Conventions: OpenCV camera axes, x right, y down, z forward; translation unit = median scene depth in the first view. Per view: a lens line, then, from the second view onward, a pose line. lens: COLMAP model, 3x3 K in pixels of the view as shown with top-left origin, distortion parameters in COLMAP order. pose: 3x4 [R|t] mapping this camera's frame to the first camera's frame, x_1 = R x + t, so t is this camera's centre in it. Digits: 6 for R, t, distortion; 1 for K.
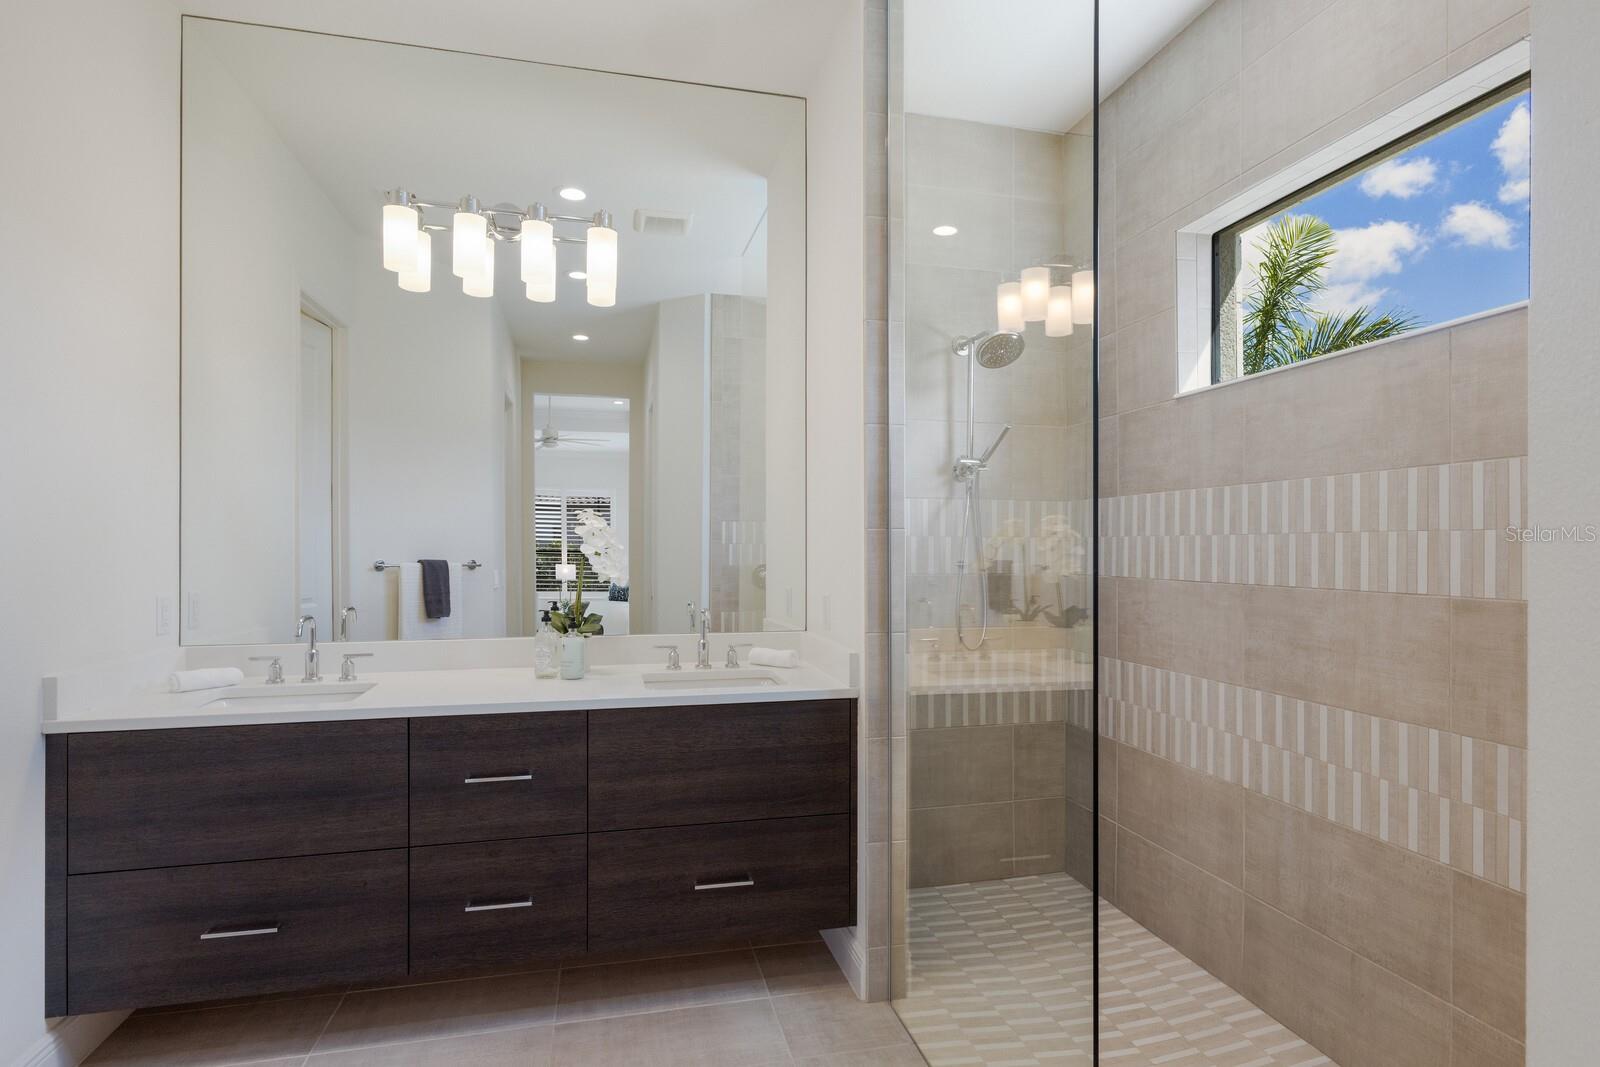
lens RADIAL K [[835.3, 0, 801.4], [0, 835.3, 562.6], [0, 0, 1]] dist [0.001042, 0.000315]
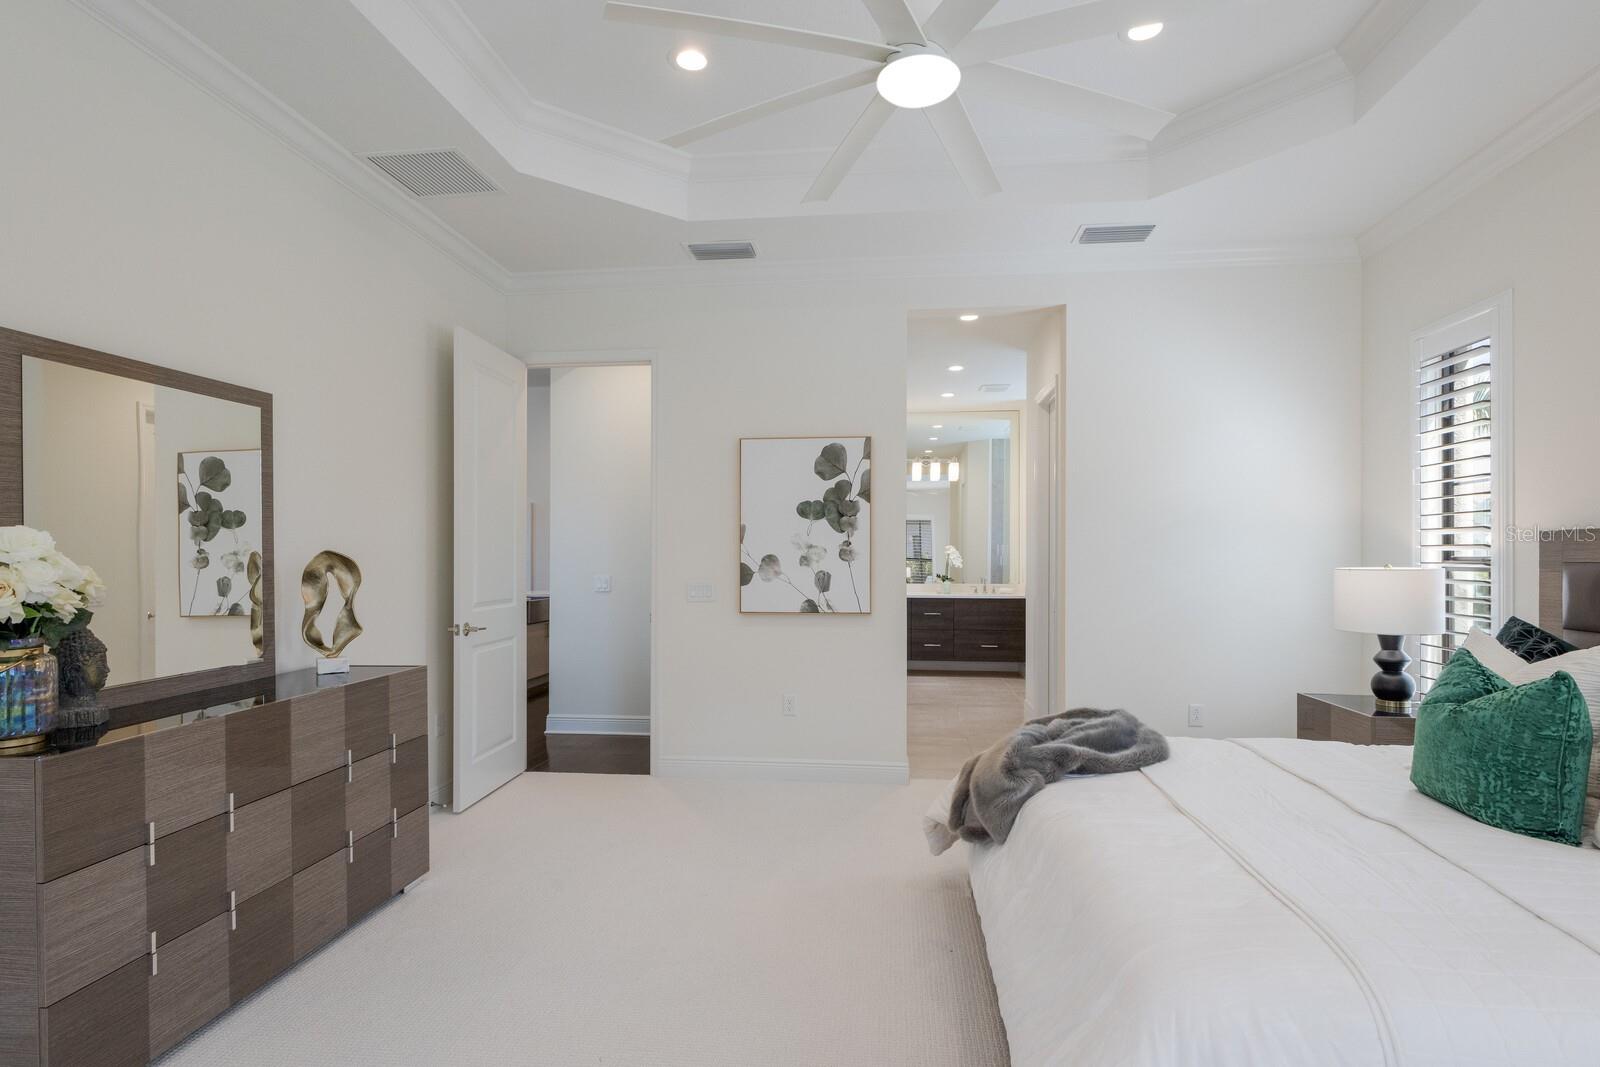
lens RADIAL K [[835.3, 0, 801.4], [0, 835.3, 562.6], [0, 0, 1]] dist [0.001042, 0.000315]
pose [[0.939483, 0.000005, -0.342596, 0.374746], [0.002189, 0.999980, 0.006017, -0.017281], [0.342589, -0.006403, 0.939464, -2.630501]]
